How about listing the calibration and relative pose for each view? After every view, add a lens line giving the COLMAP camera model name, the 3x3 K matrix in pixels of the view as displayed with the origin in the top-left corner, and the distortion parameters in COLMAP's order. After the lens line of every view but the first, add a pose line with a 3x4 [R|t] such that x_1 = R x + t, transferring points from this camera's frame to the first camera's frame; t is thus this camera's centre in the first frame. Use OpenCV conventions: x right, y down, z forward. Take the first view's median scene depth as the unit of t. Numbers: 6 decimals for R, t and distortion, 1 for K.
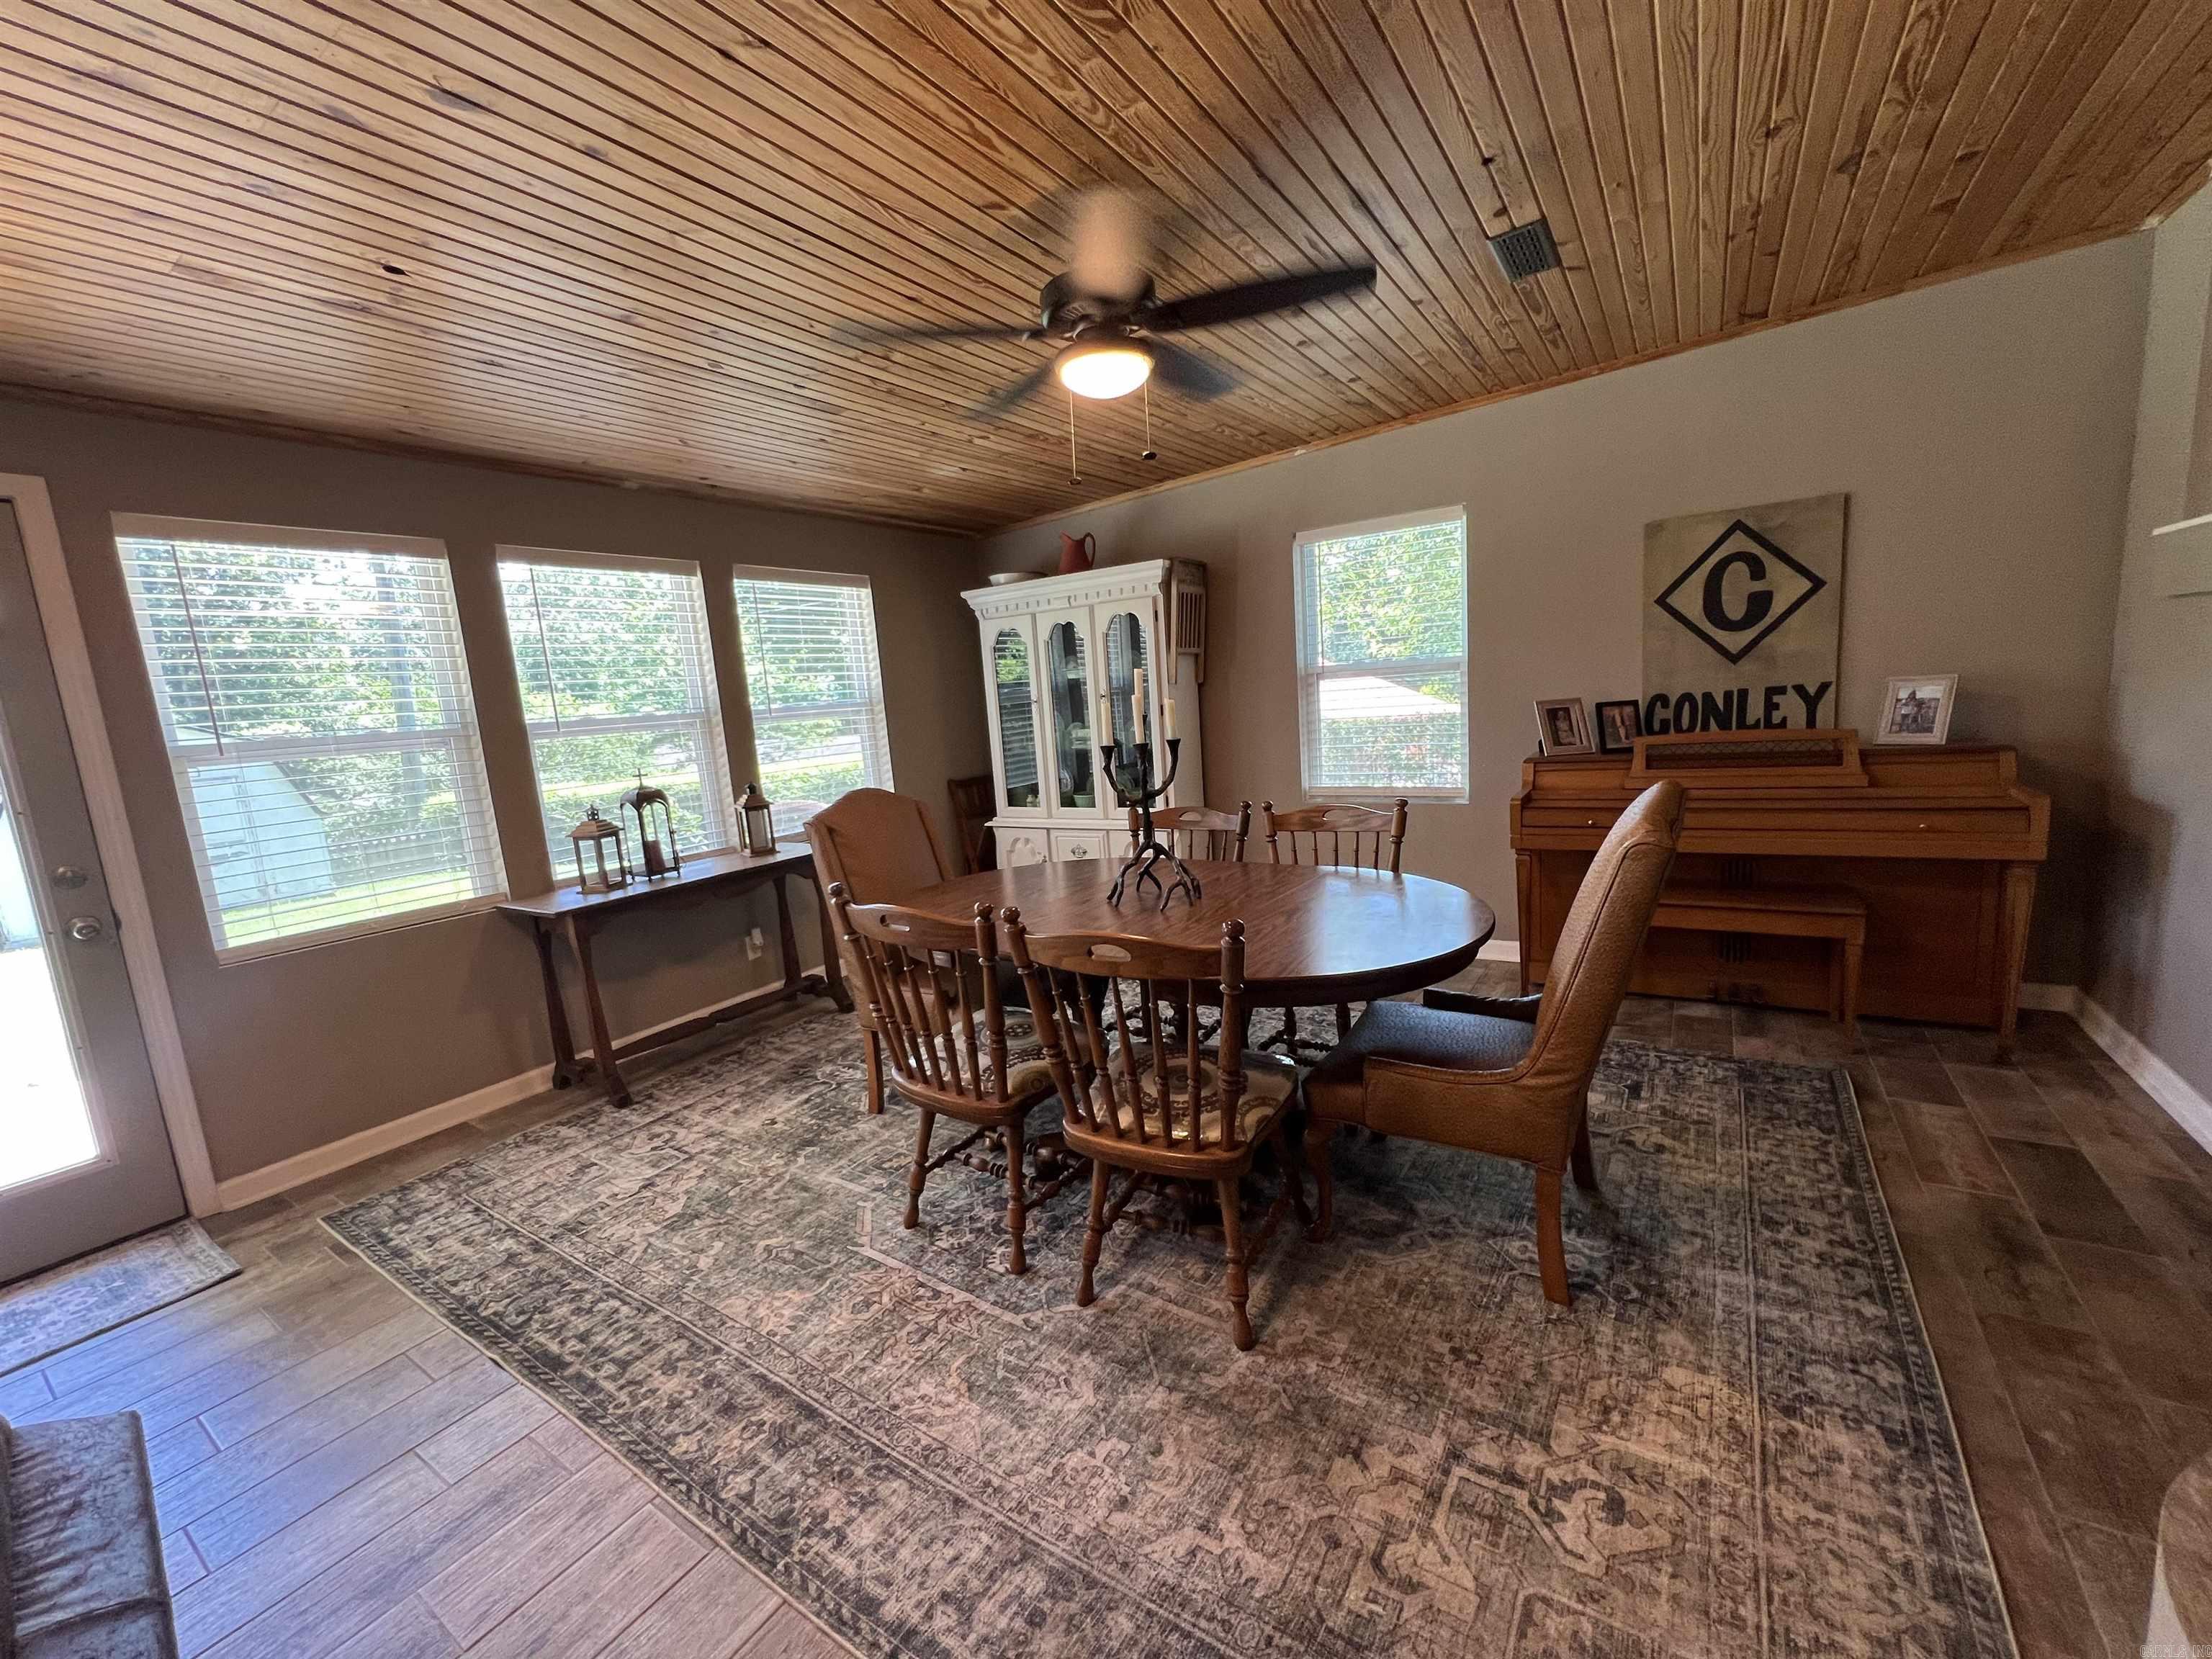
lens RADIAL K [[888.2, 0, 1110.3], [0, 888.2, 832.0], [0, 0, 1]] dist [-0.002822, 0.000702]
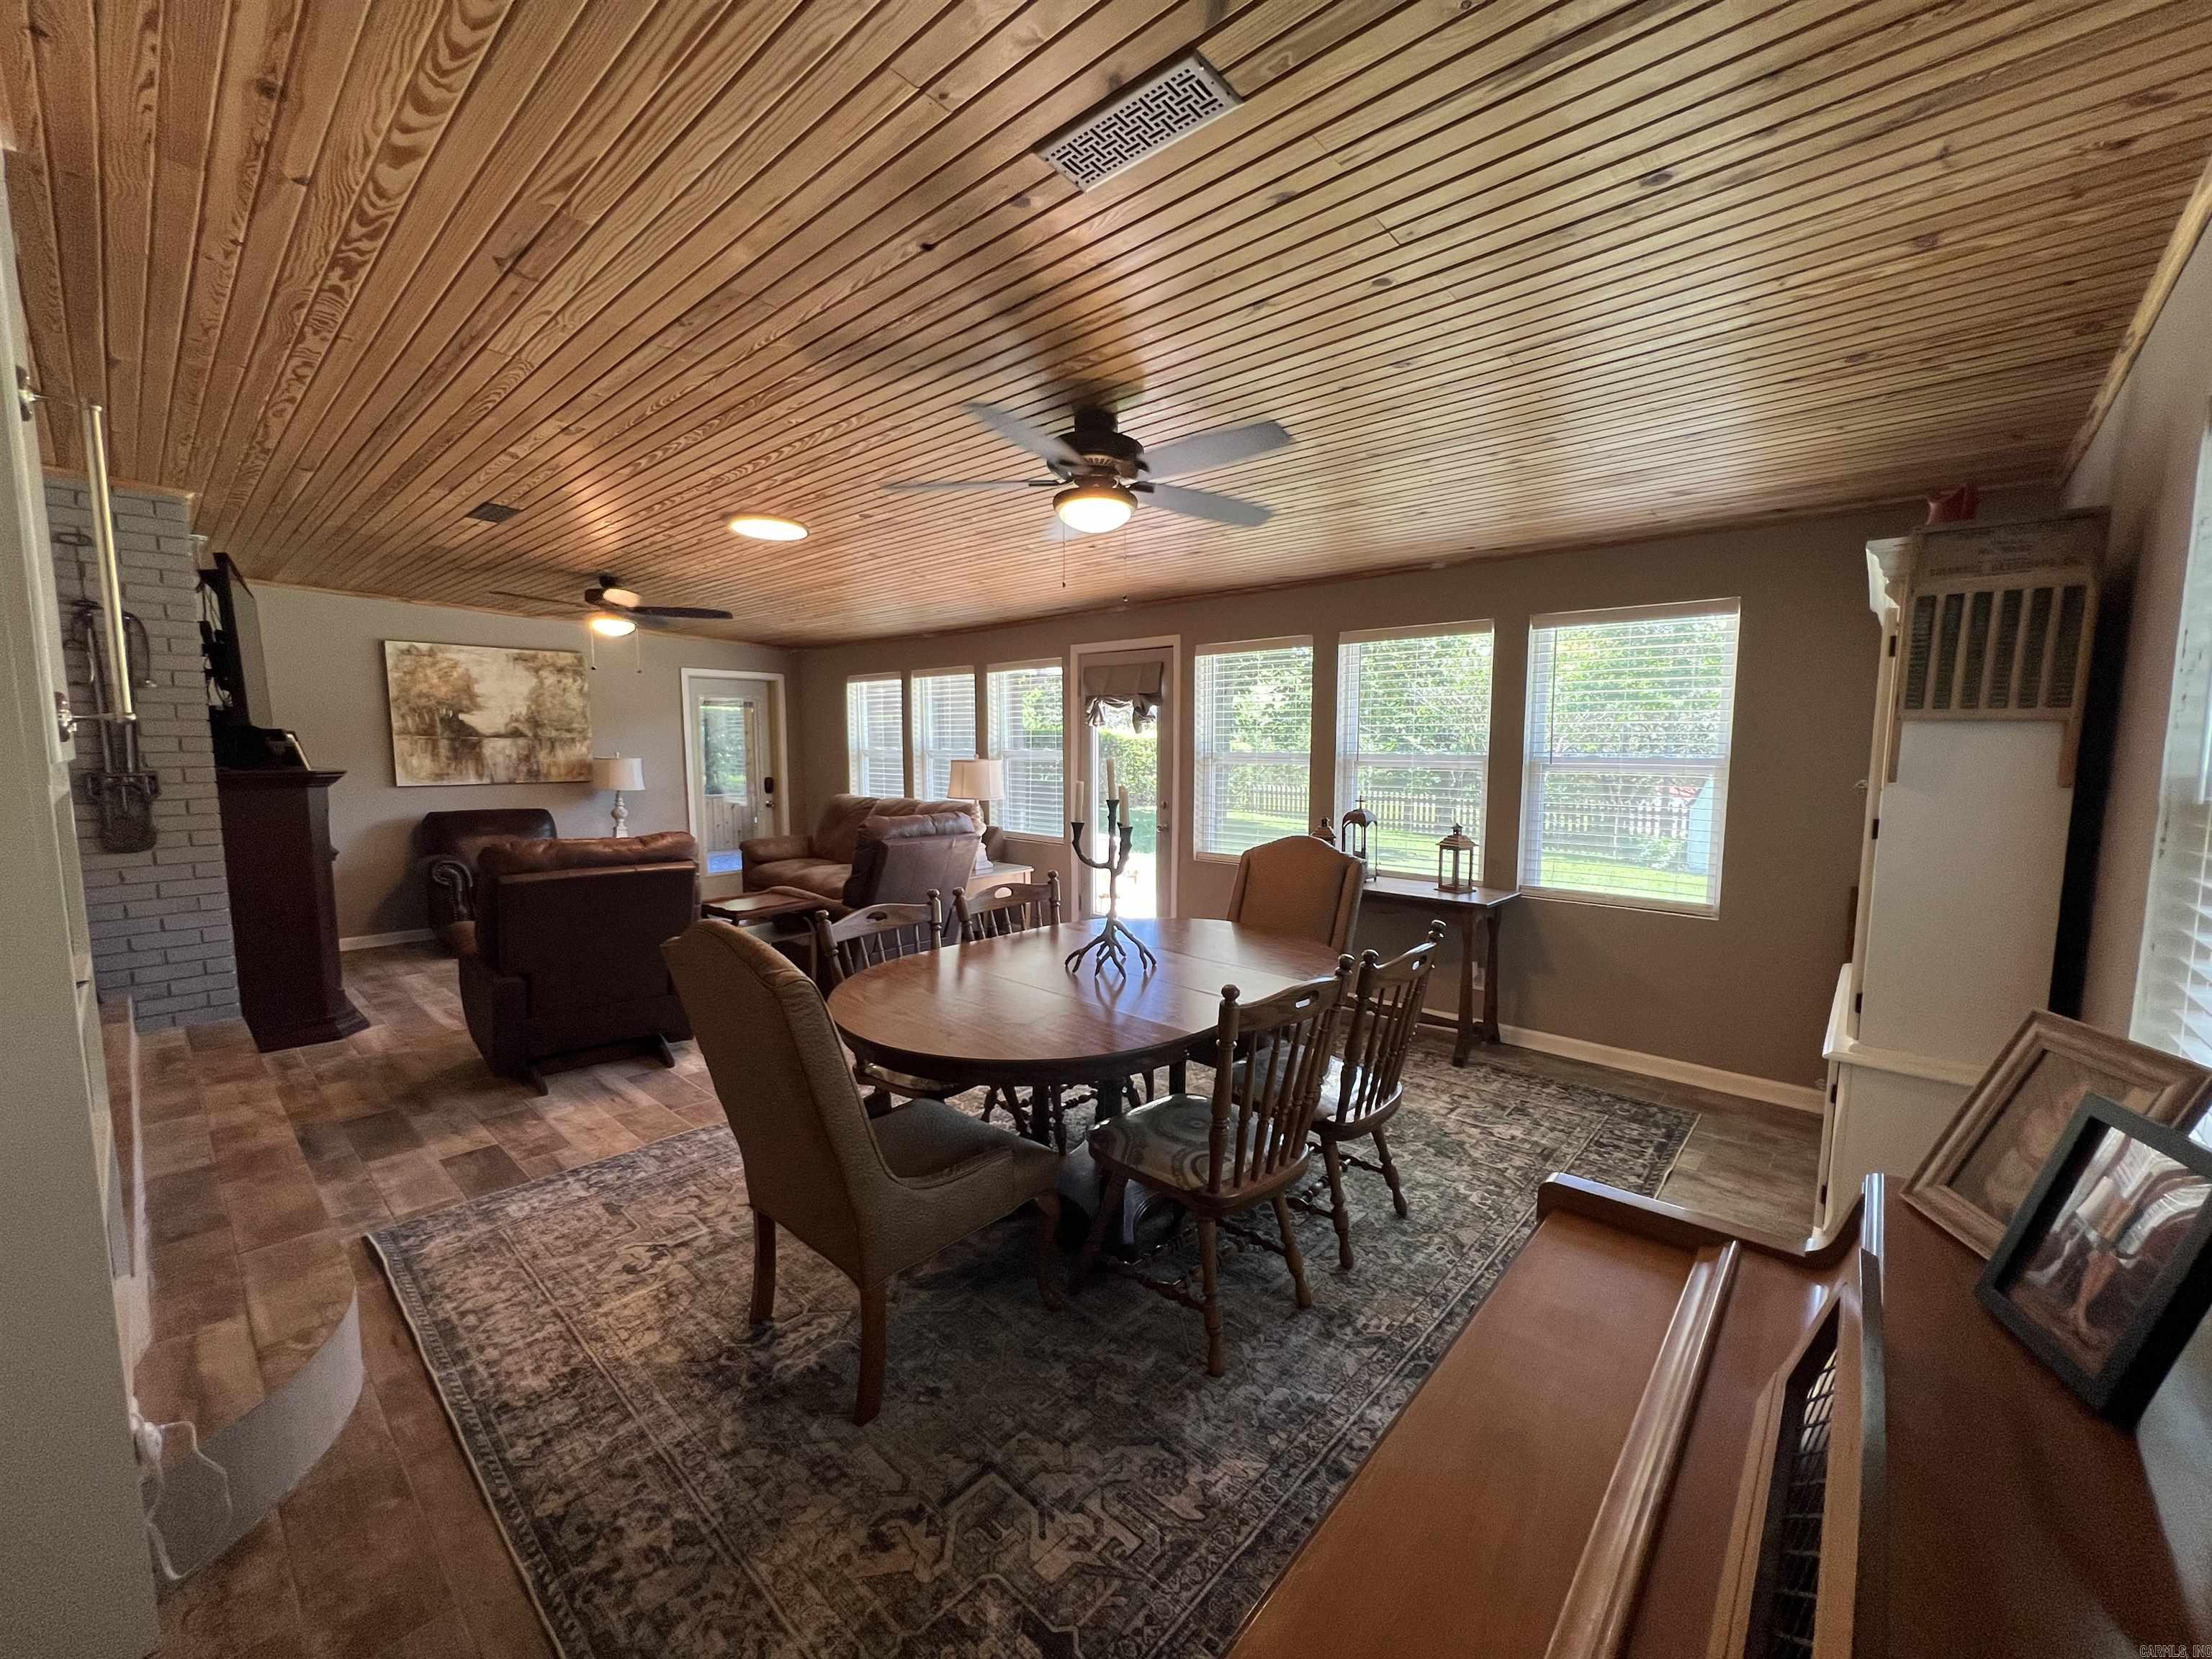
lens RADIAL K [[888.2, 0, 1106.2], [0, 888.2, 832.6], [0, 0, 1]] dist [-0.002822, 0.000702]
pose [[-0.151848, 0.173322, -0.973089, 1.212584], [-0.145429, 0.969872, 0.195443, -0.331682], [0.977647, 0.171193, -0.122067, 1.219066]]
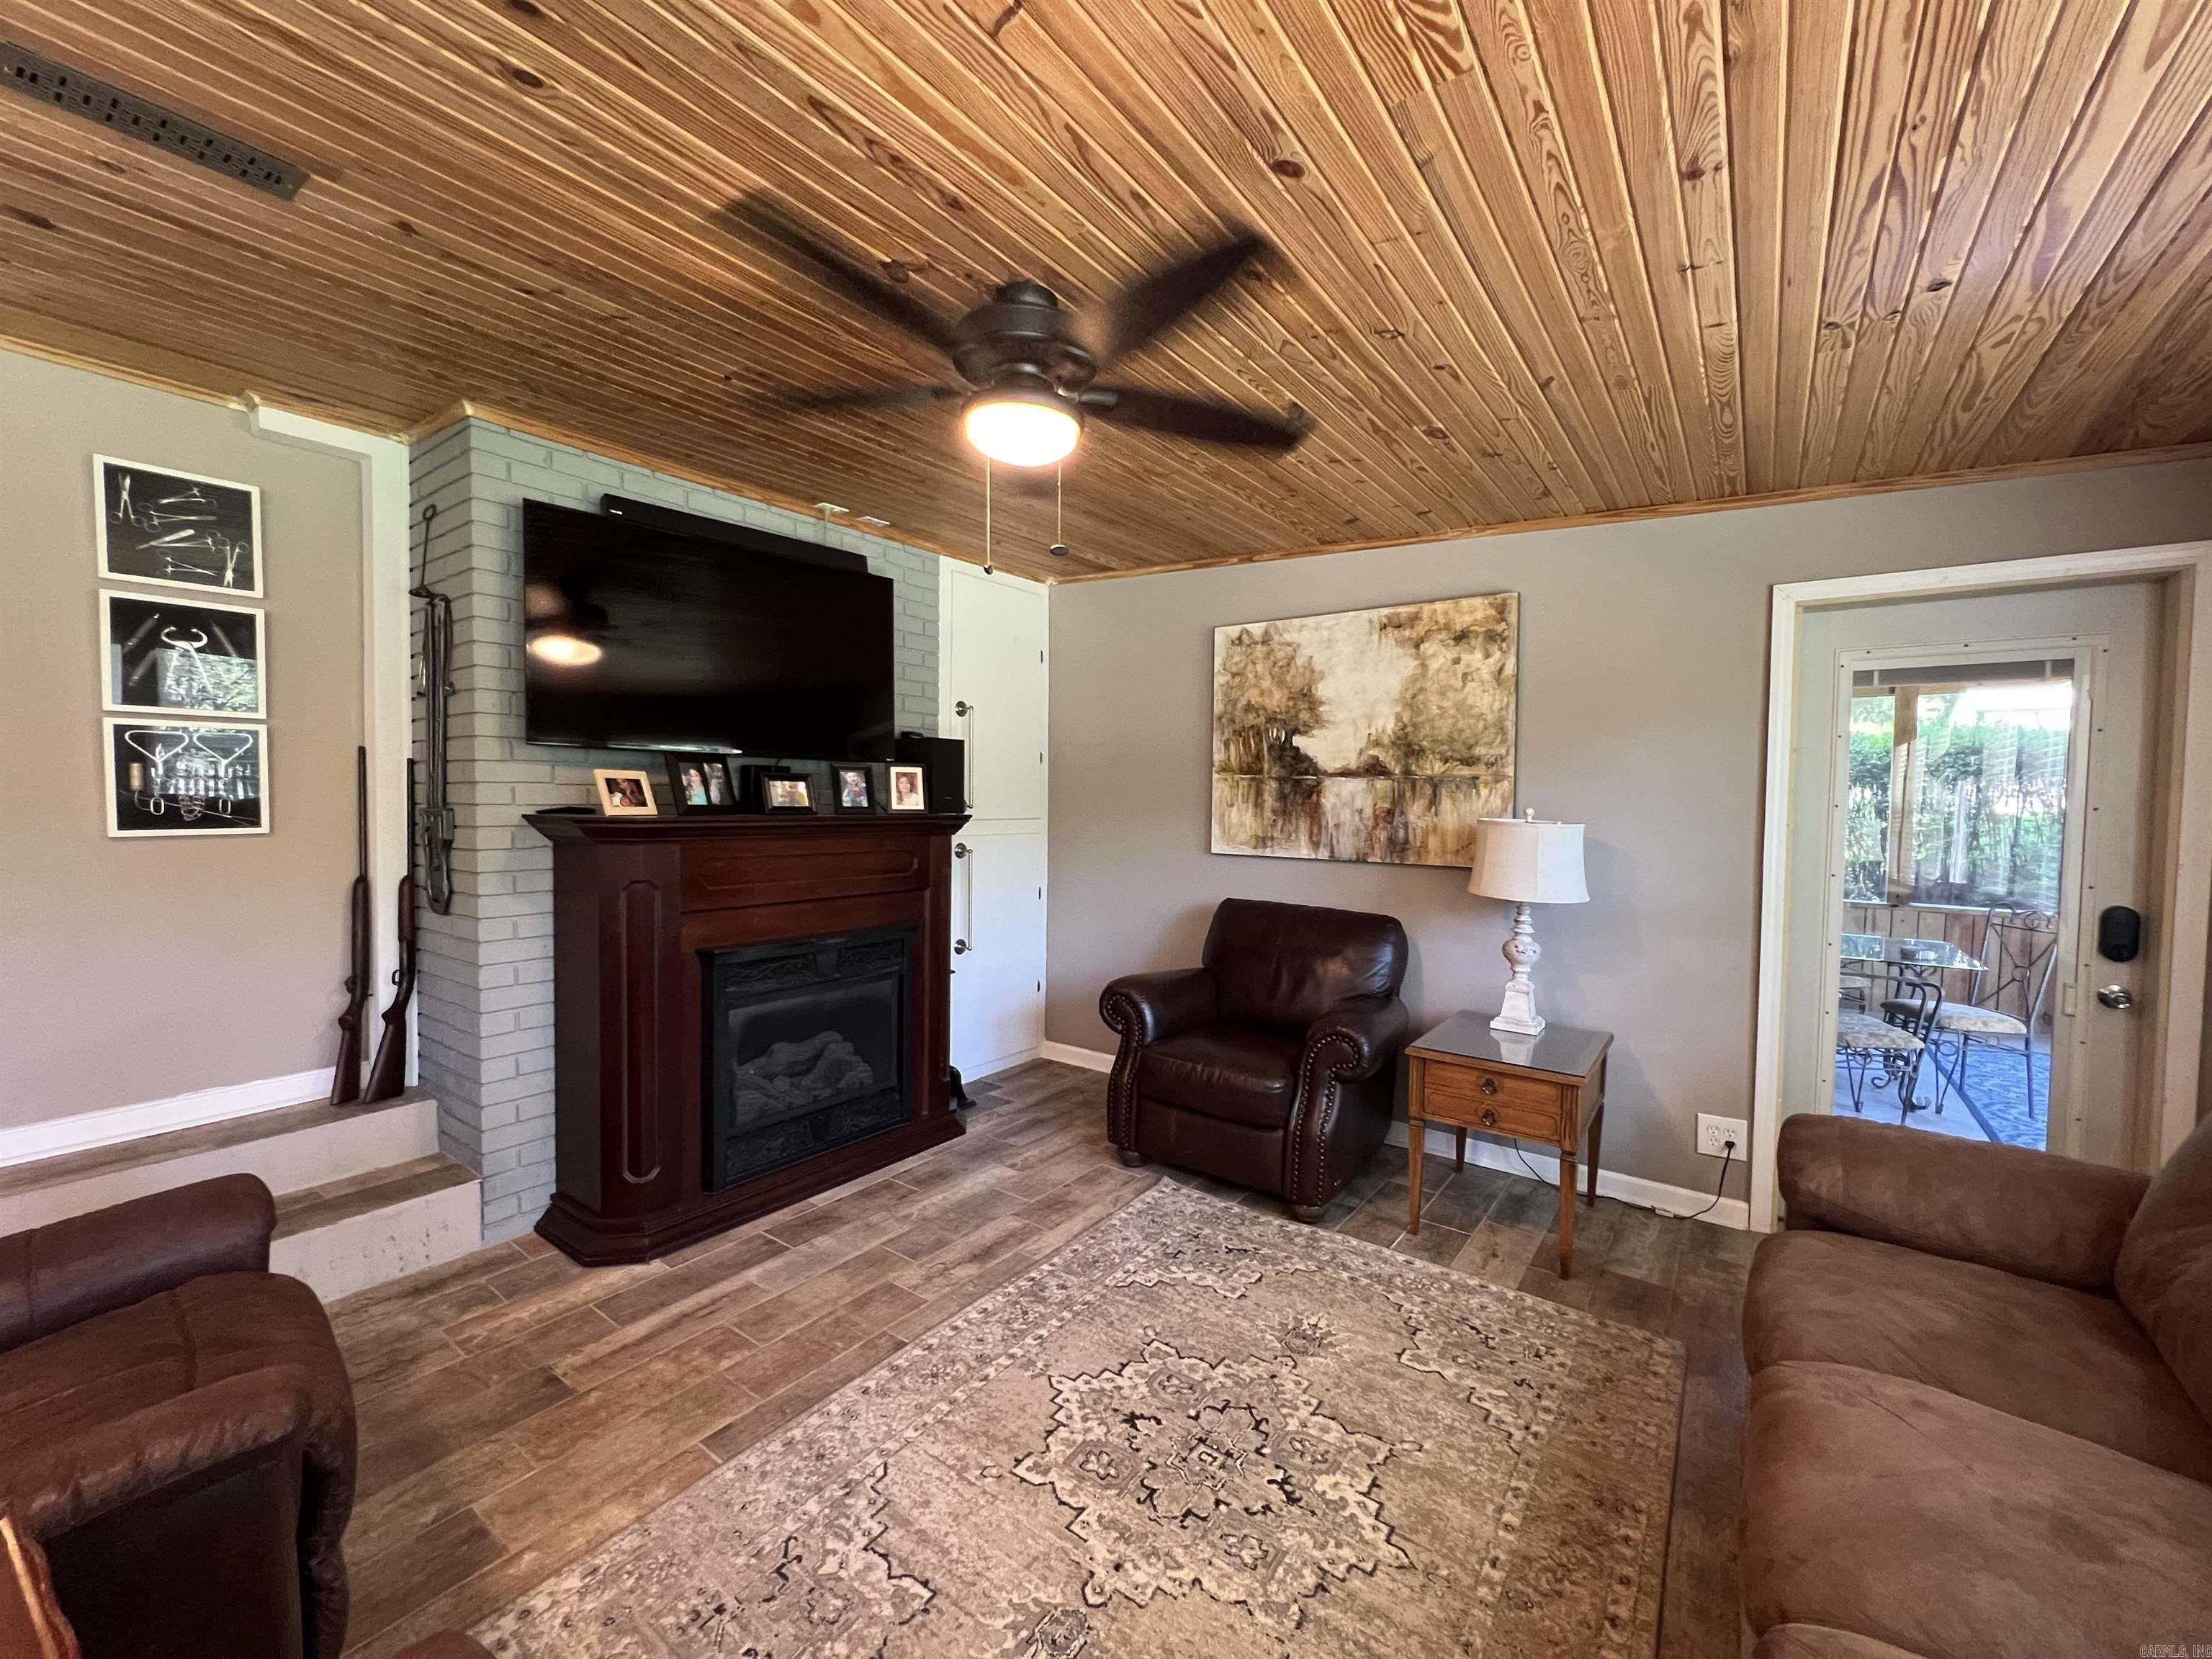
lens RADIAL K [[888.2, 0, 1114.7], [0, 888.2, 828.3], [0, 0, 1]] dist [-0.002822, 0.000702]
pose [[-0.996945, 0.059354, 0.050767, -1.065422], [0.068105, 0.978830, 0.193013, -0.014360], [-0.038237, 0.195881, -0.979882, 0.435491]]
